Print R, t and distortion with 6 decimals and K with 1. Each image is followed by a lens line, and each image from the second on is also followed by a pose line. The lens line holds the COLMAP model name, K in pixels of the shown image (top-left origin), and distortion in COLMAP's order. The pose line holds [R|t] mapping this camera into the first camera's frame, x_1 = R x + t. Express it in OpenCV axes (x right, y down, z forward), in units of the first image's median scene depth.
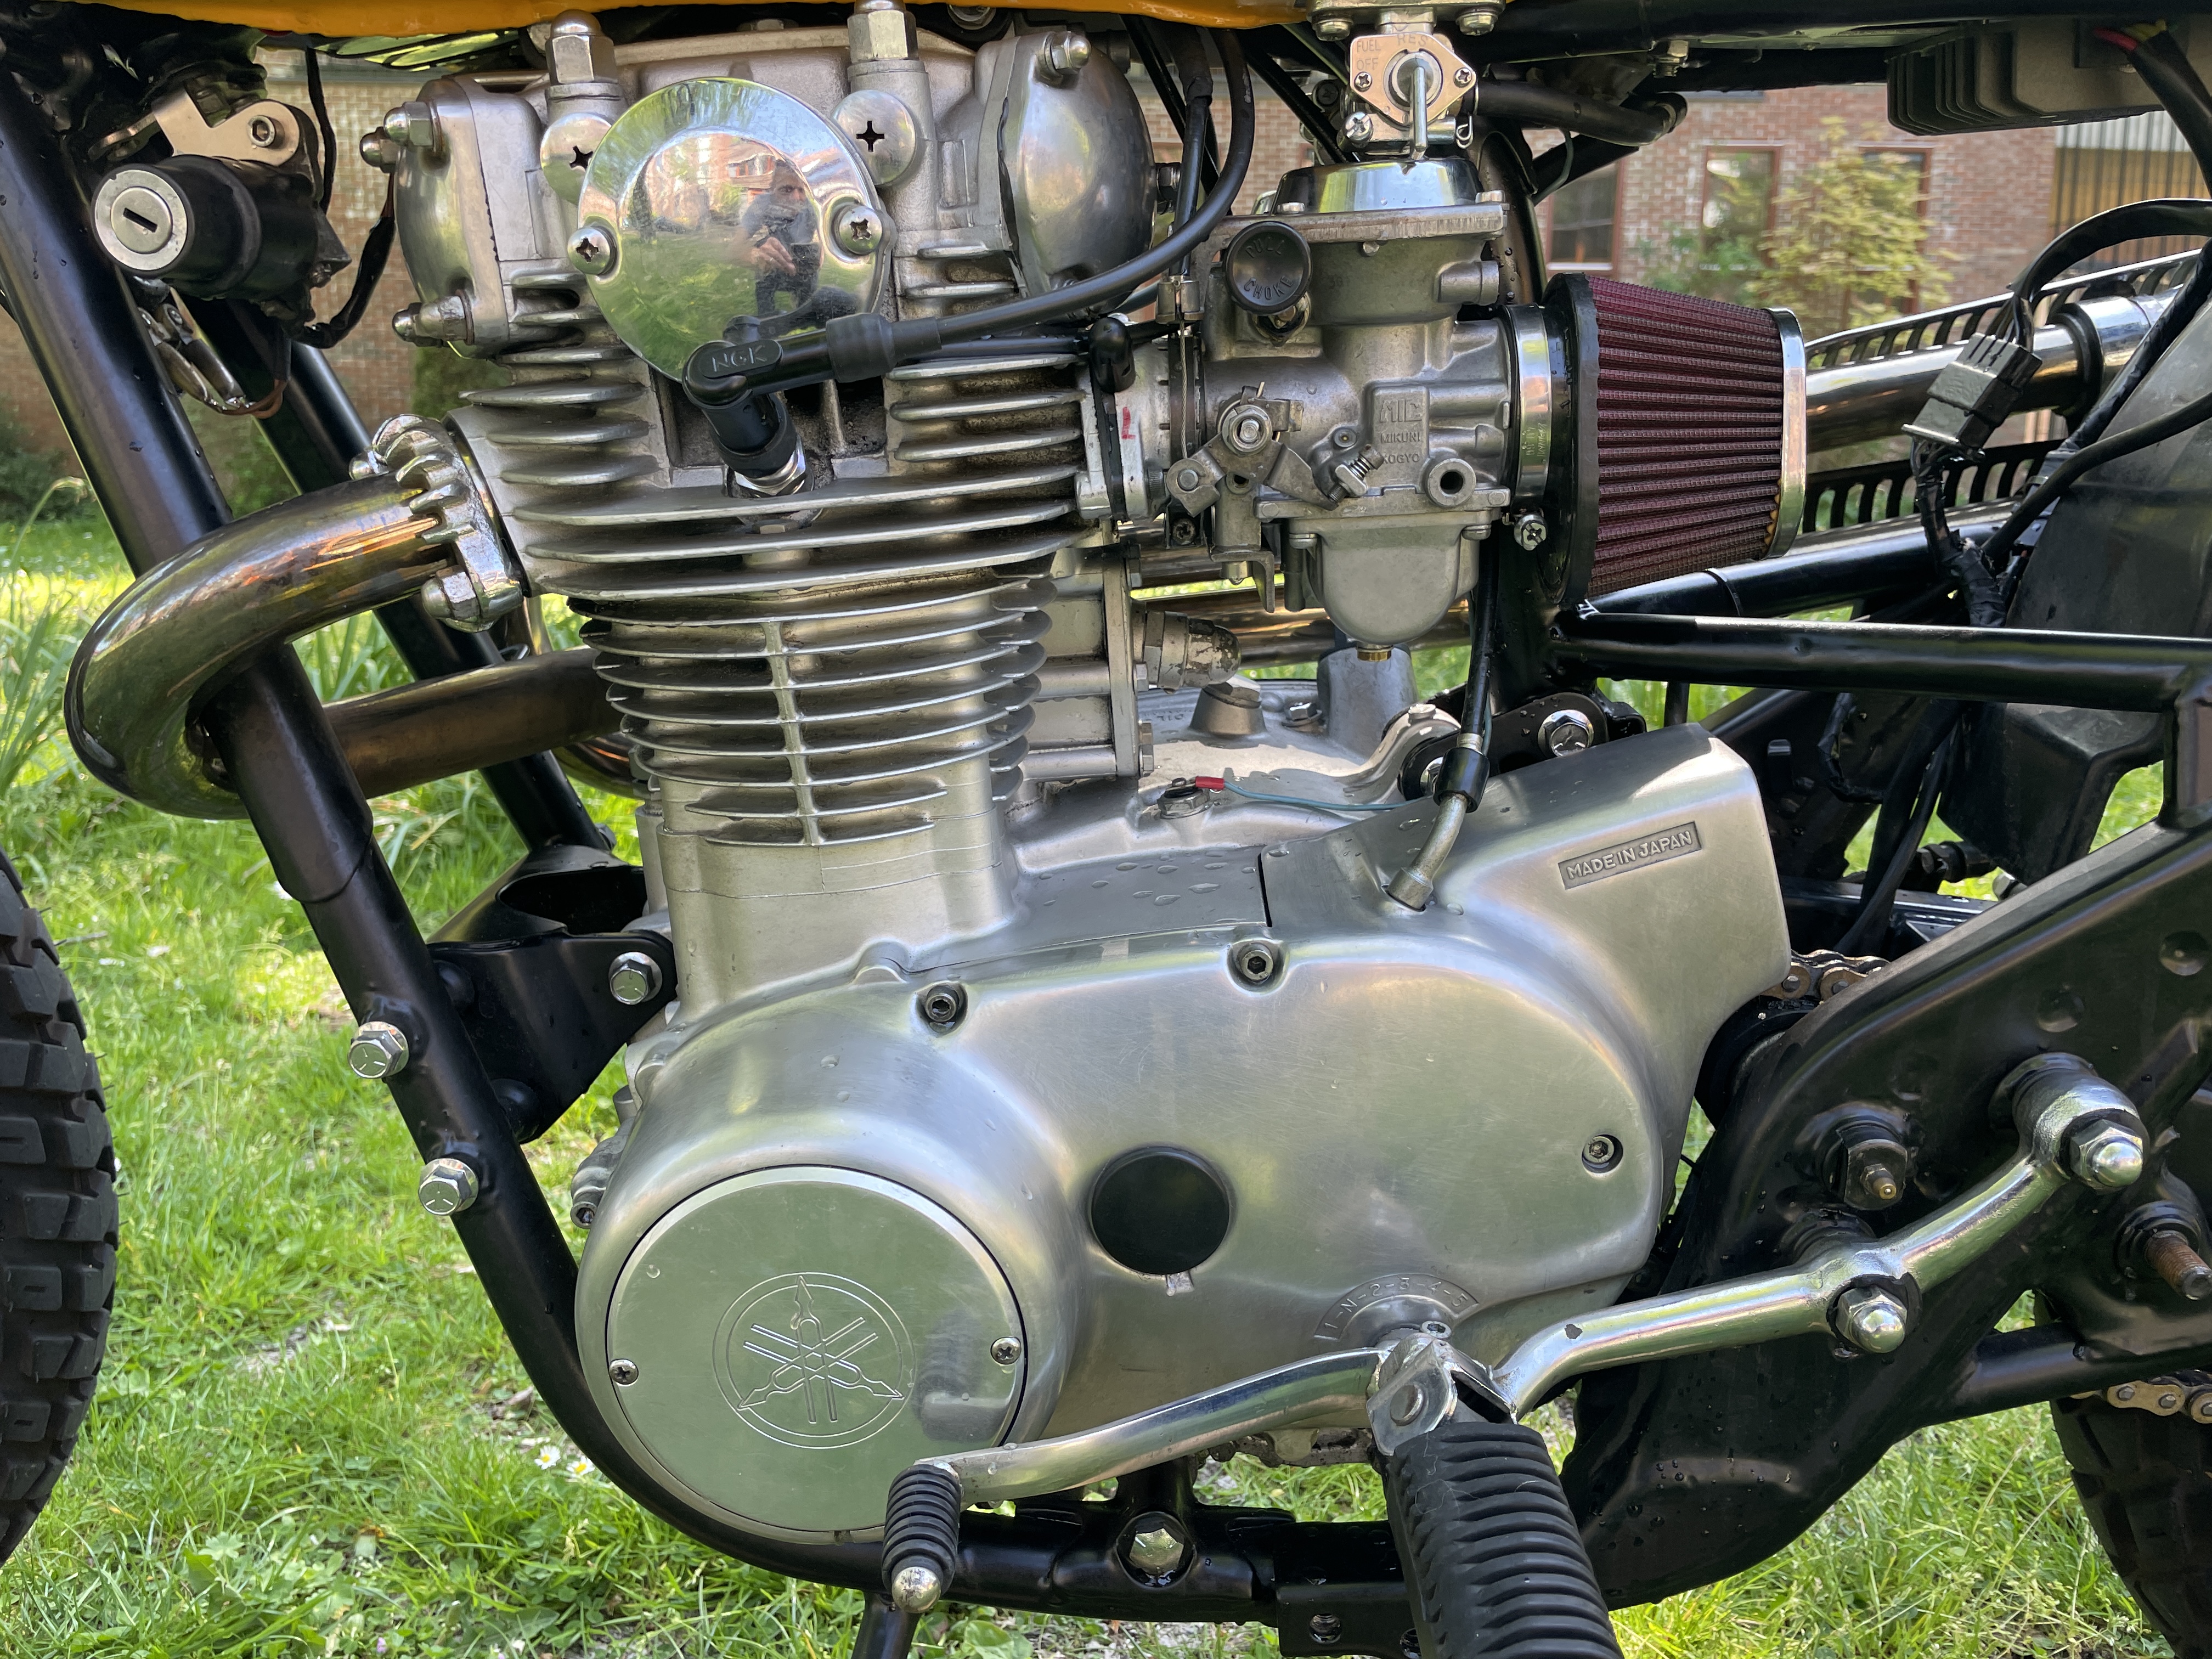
lens RADIAL K [[1719.6, 0, 1108.6], [0, 1719.6, 845.9], [0, 0, 1]] dist [0.063778, -0.113794]
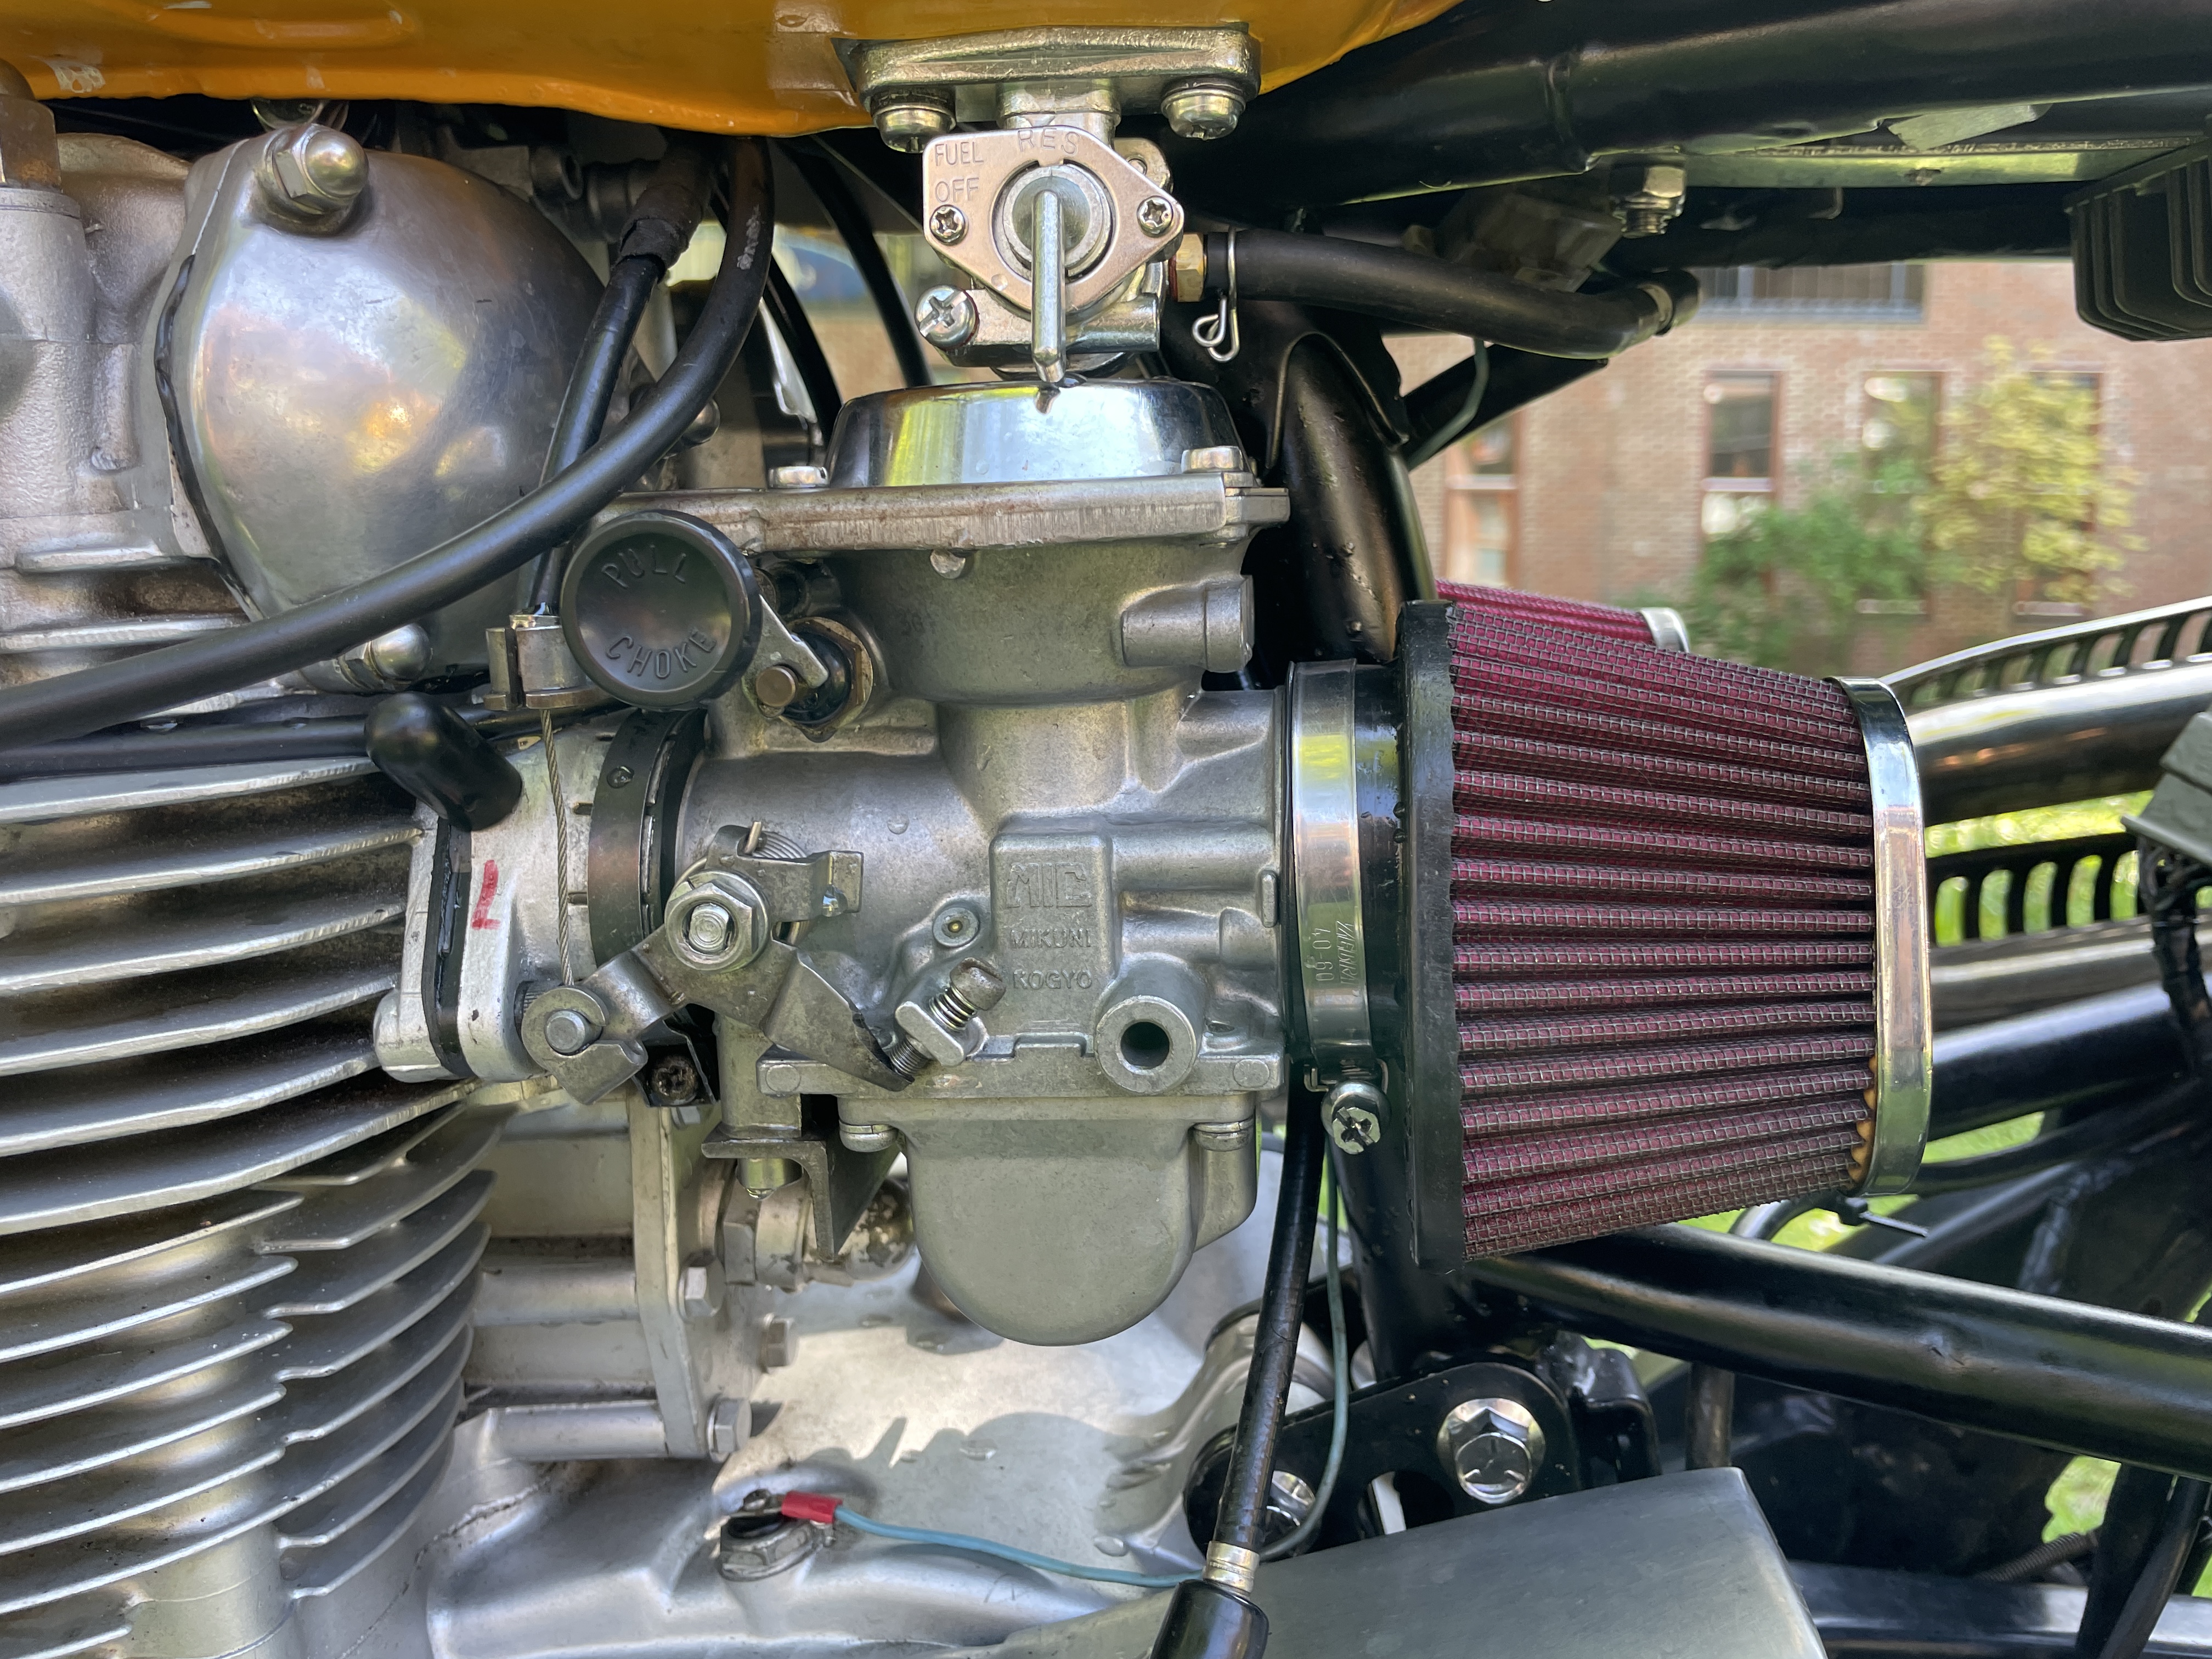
lens RADIAL K [[1719.6, 0, 1160.8], [0, 1719.6, 788.9], [0, 0, 1]] dist [0.063778, -0.113794]
pose [[0.997553, 0.019168, -0.067238, 0.228935], [-0.028671, 0.989255, -0.143362, -0.209192], [0.063767, 0.144939, 0.987384, 0.527304]]
